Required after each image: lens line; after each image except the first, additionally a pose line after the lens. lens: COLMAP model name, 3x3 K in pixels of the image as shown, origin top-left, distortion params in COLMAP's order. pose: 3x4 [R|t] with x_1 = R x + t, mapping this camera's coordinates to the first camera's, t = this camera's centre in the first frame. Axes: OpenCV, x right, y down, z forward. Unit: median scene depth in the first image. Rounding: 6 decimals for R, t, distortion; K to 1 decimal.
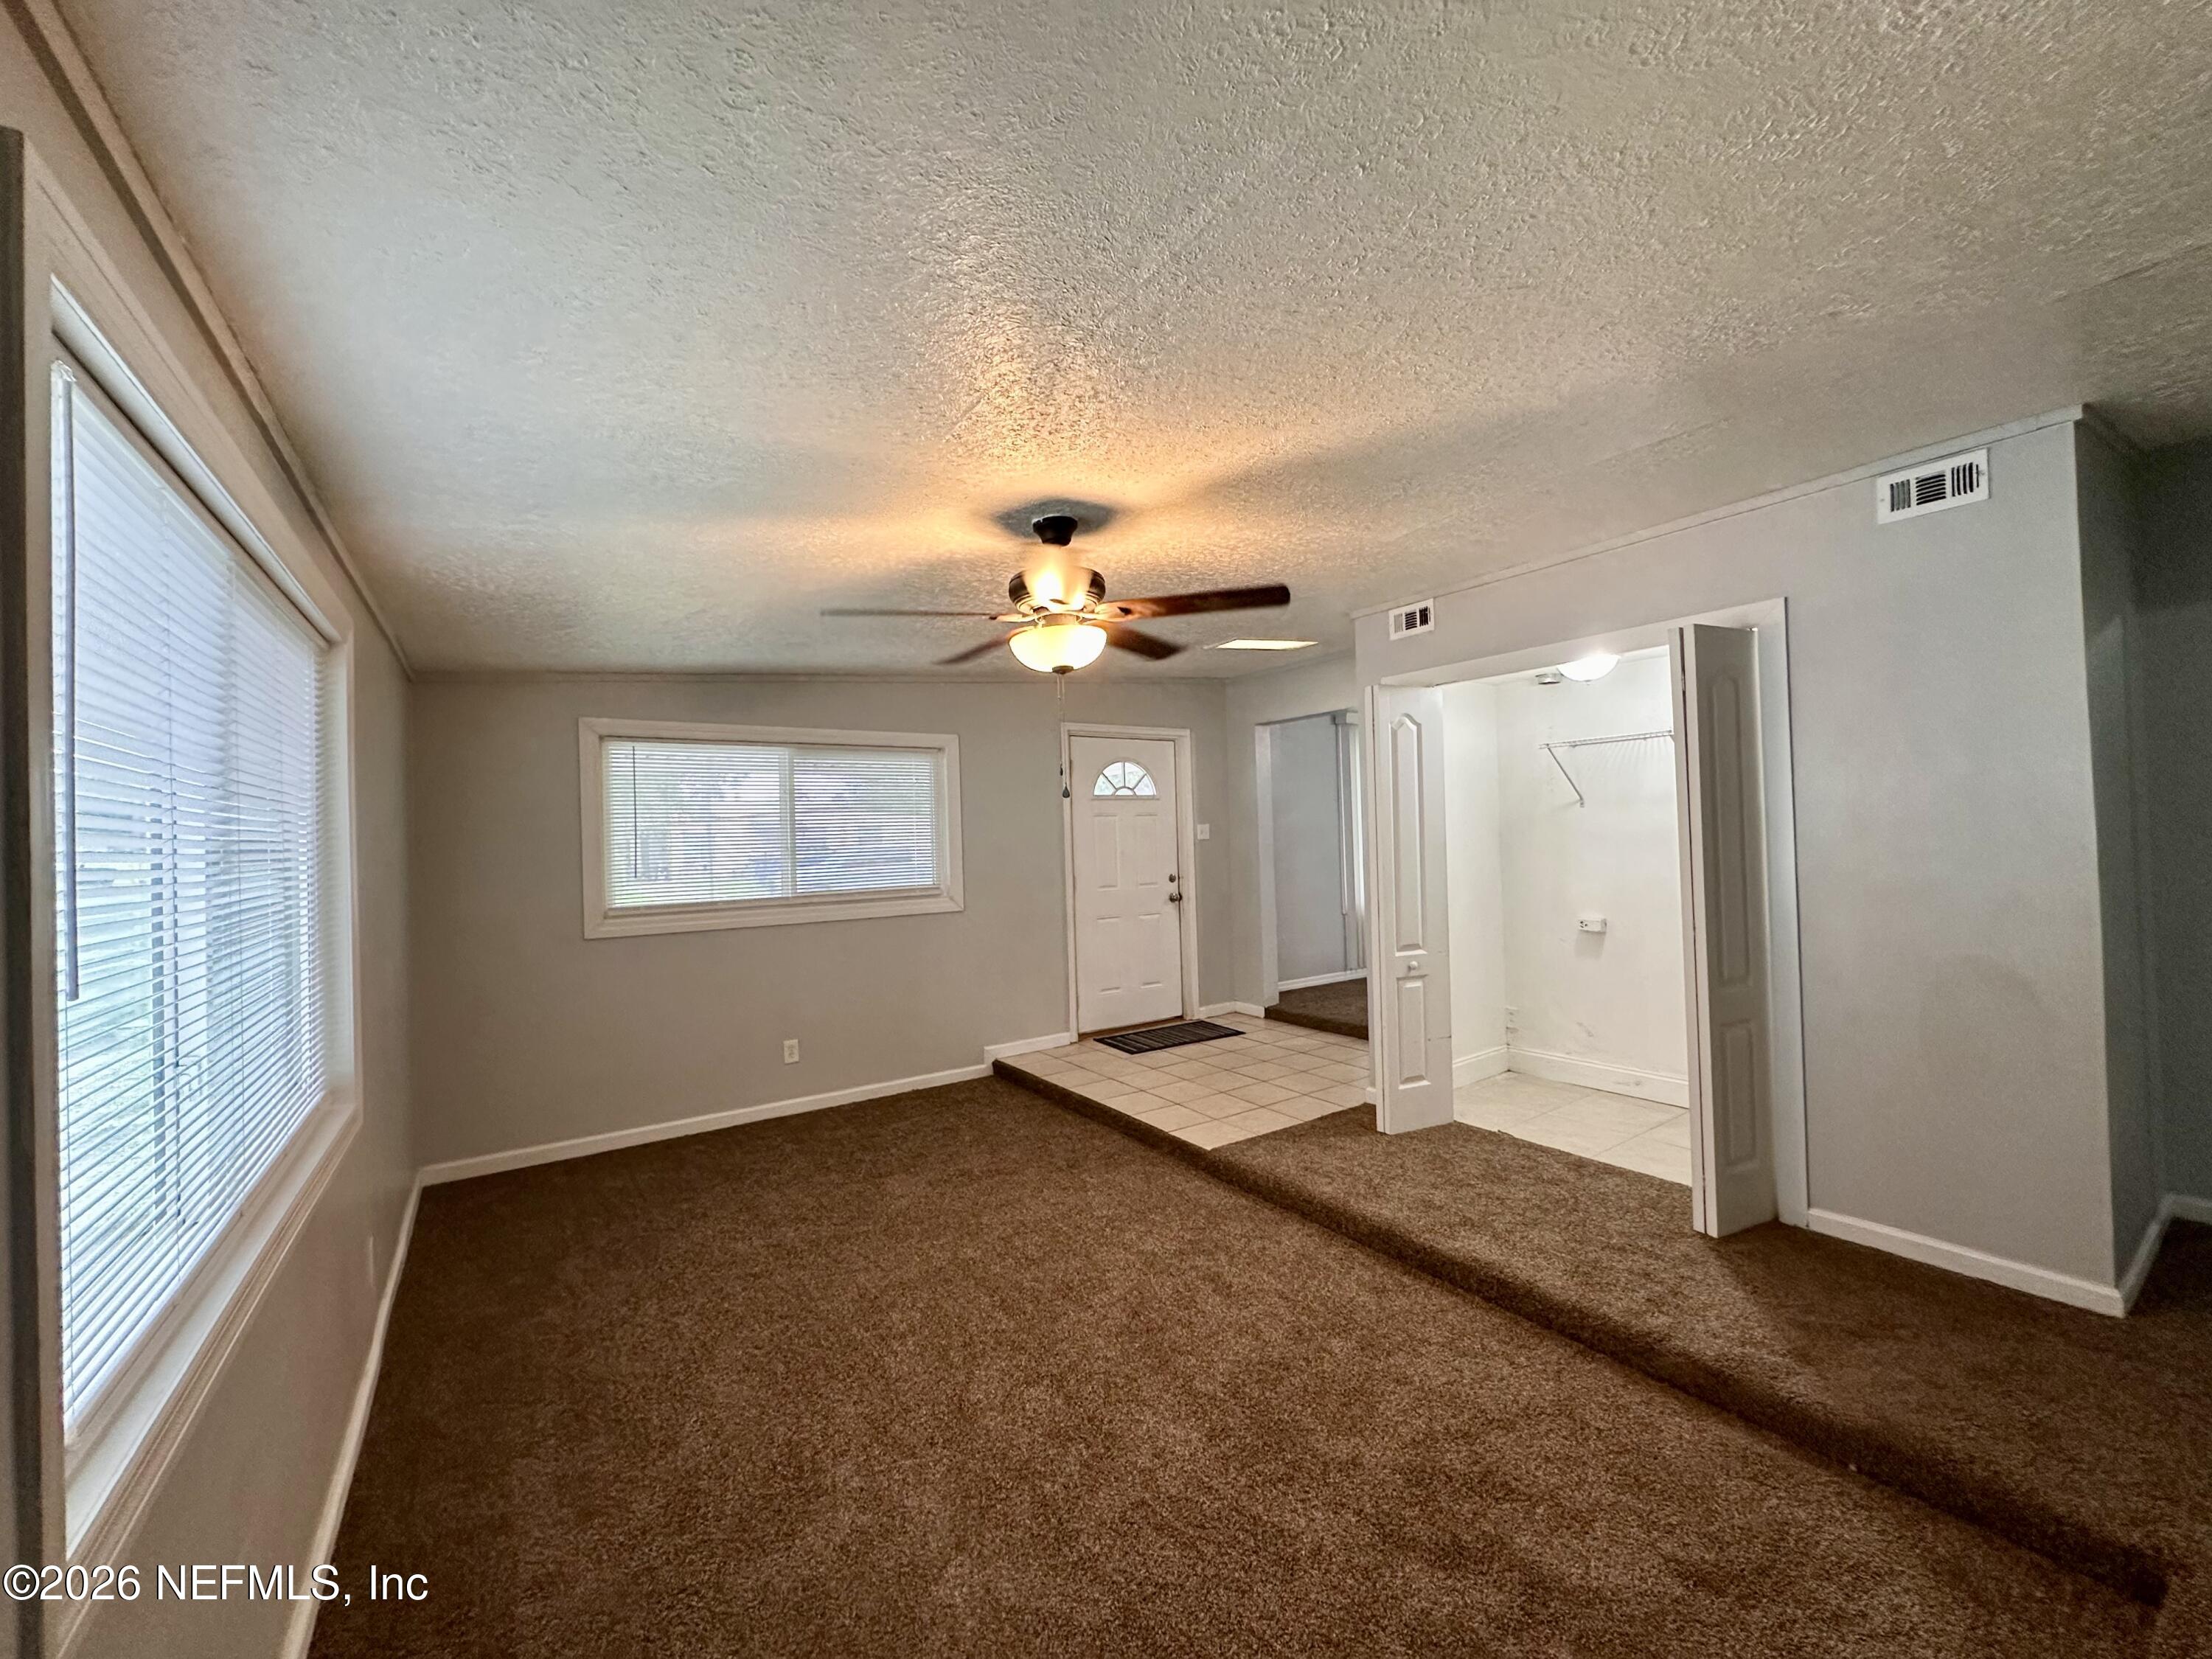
lens RADIAL K [[887.9, 0, 1115.1], [0, 887.9, 821.1], [0, 0, 1]] dist [0.000538, 0.000084]
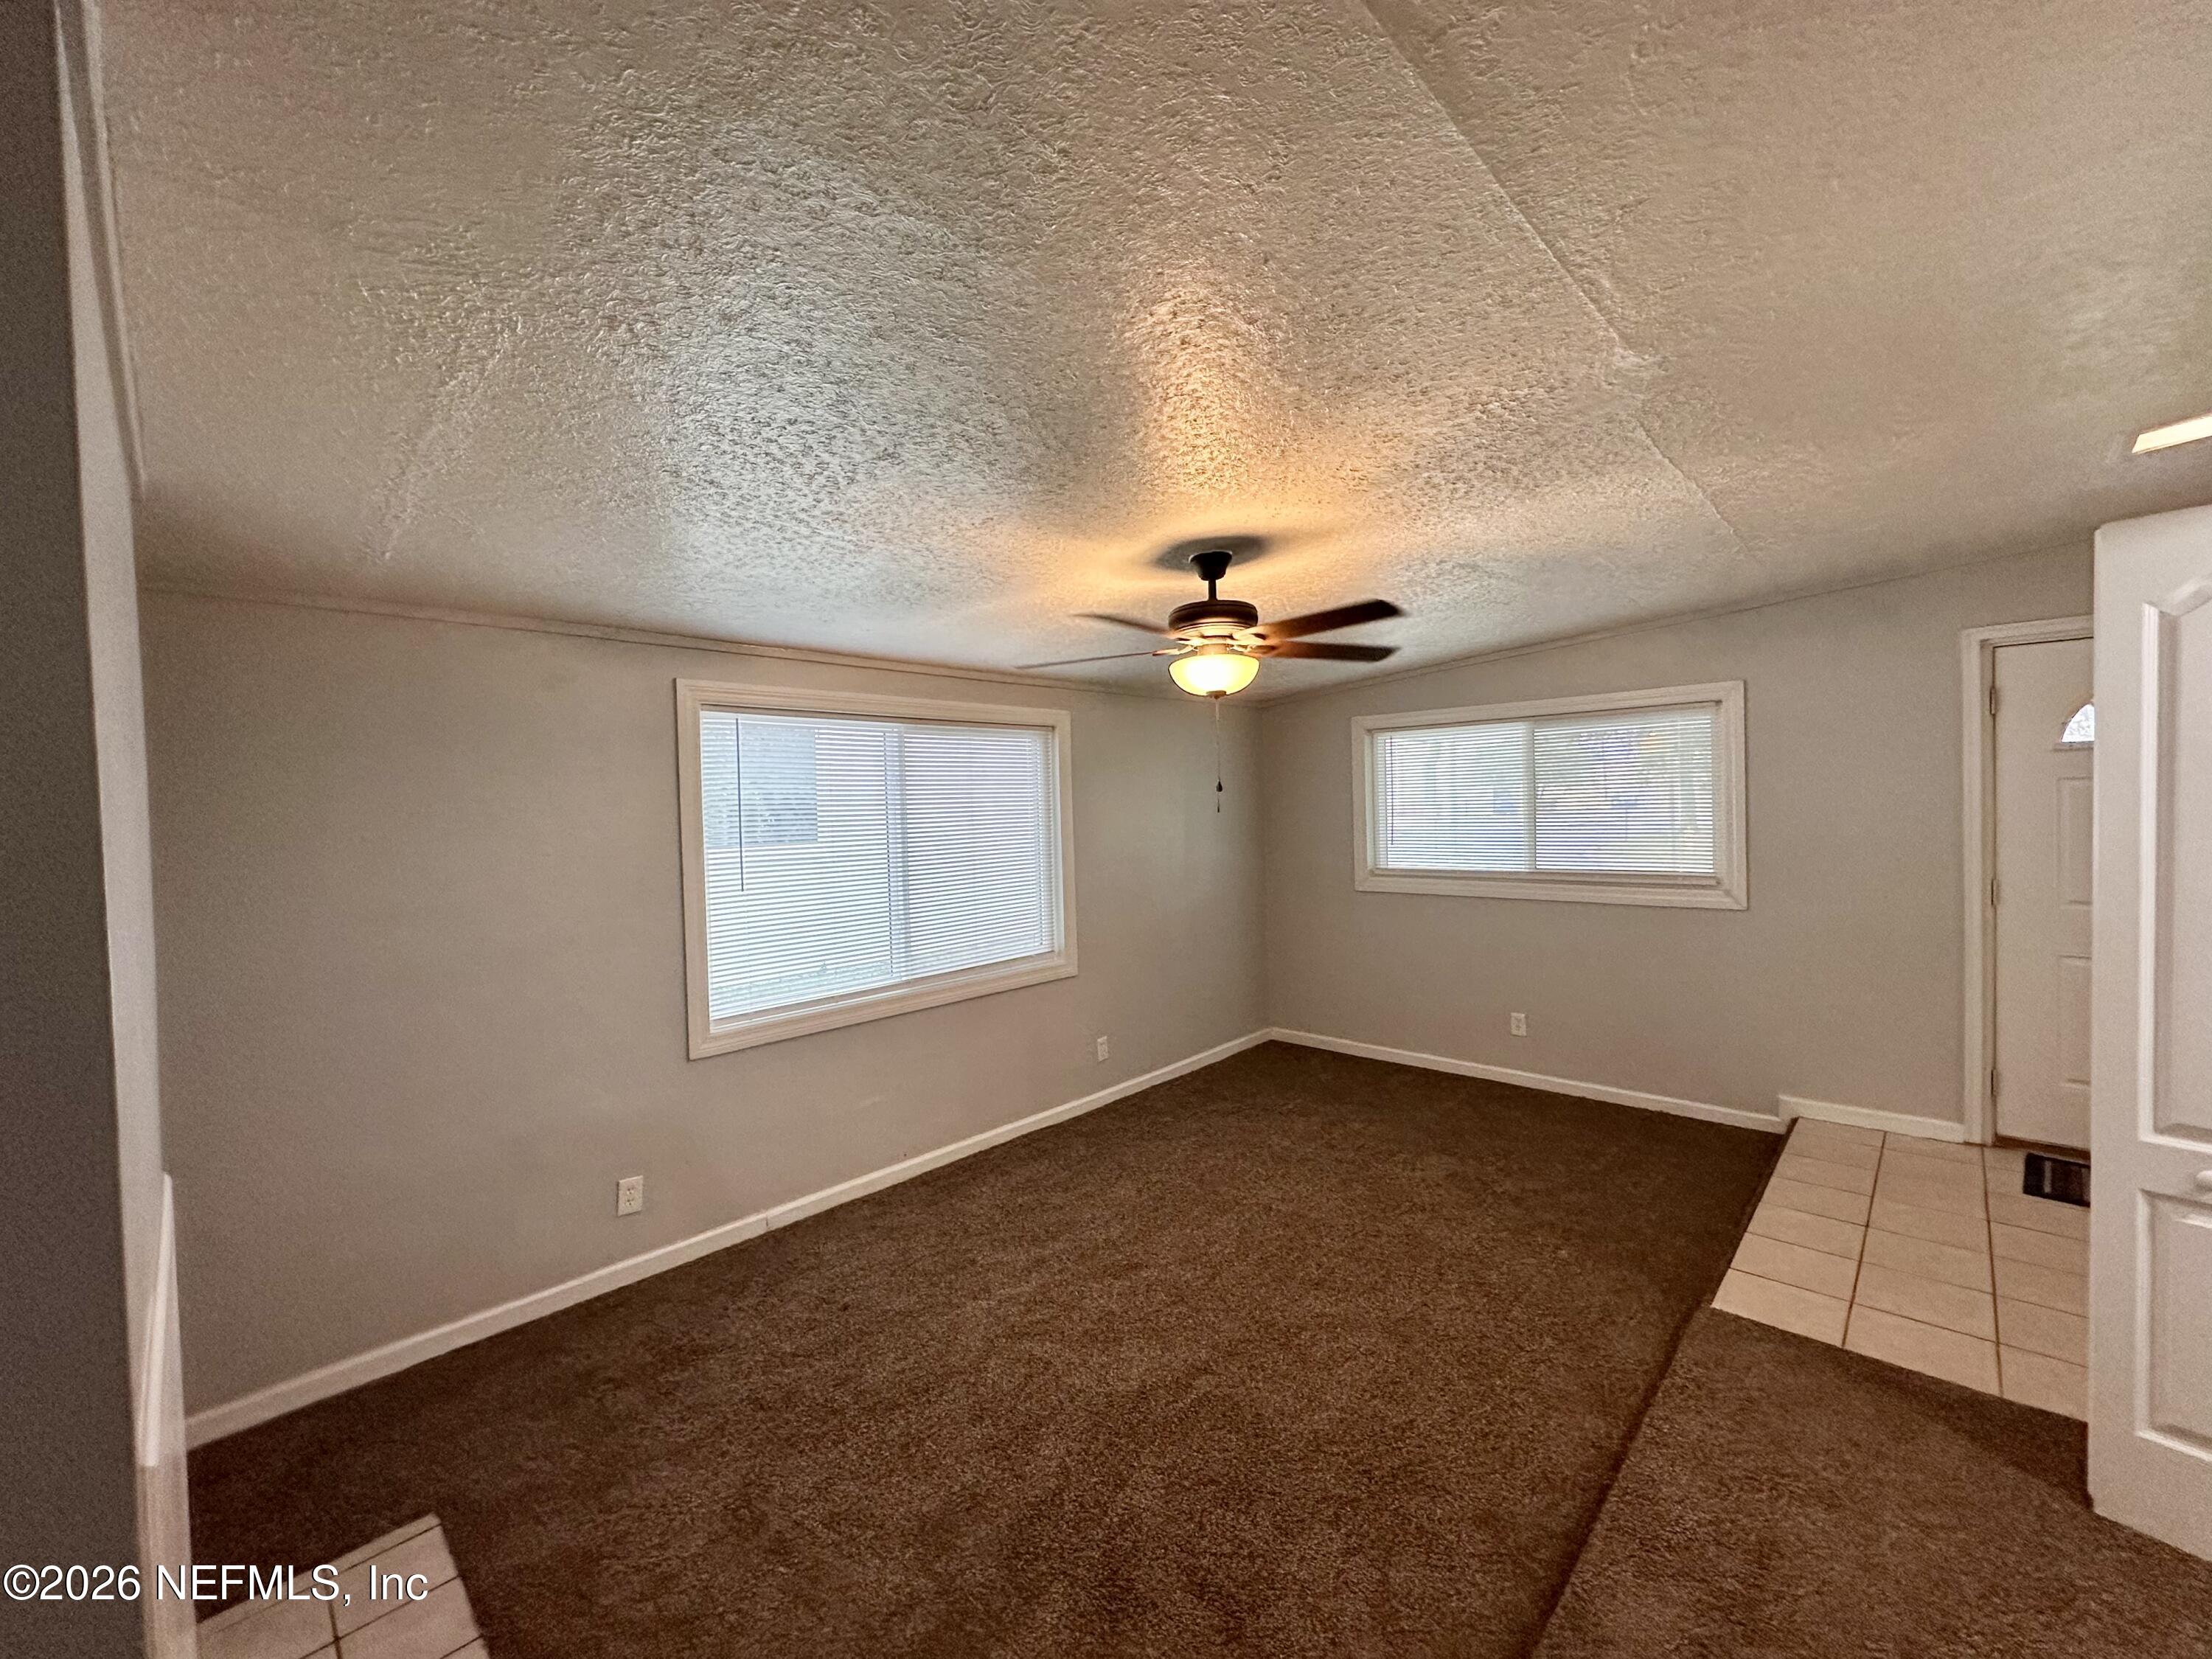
lens RADIAL K [[878.4, 0, 1105.4], [0, 878.4, 834.9], [0, 0, 1]] dist [-0.006337, 0.000149]
pose [[0.202641, 0.047962, -0.978078, 0.559826], [0.034462, 0.997832, 0.056071, -0.031296], [0.978646, -0.045069, 0.200549, 0.383665]]
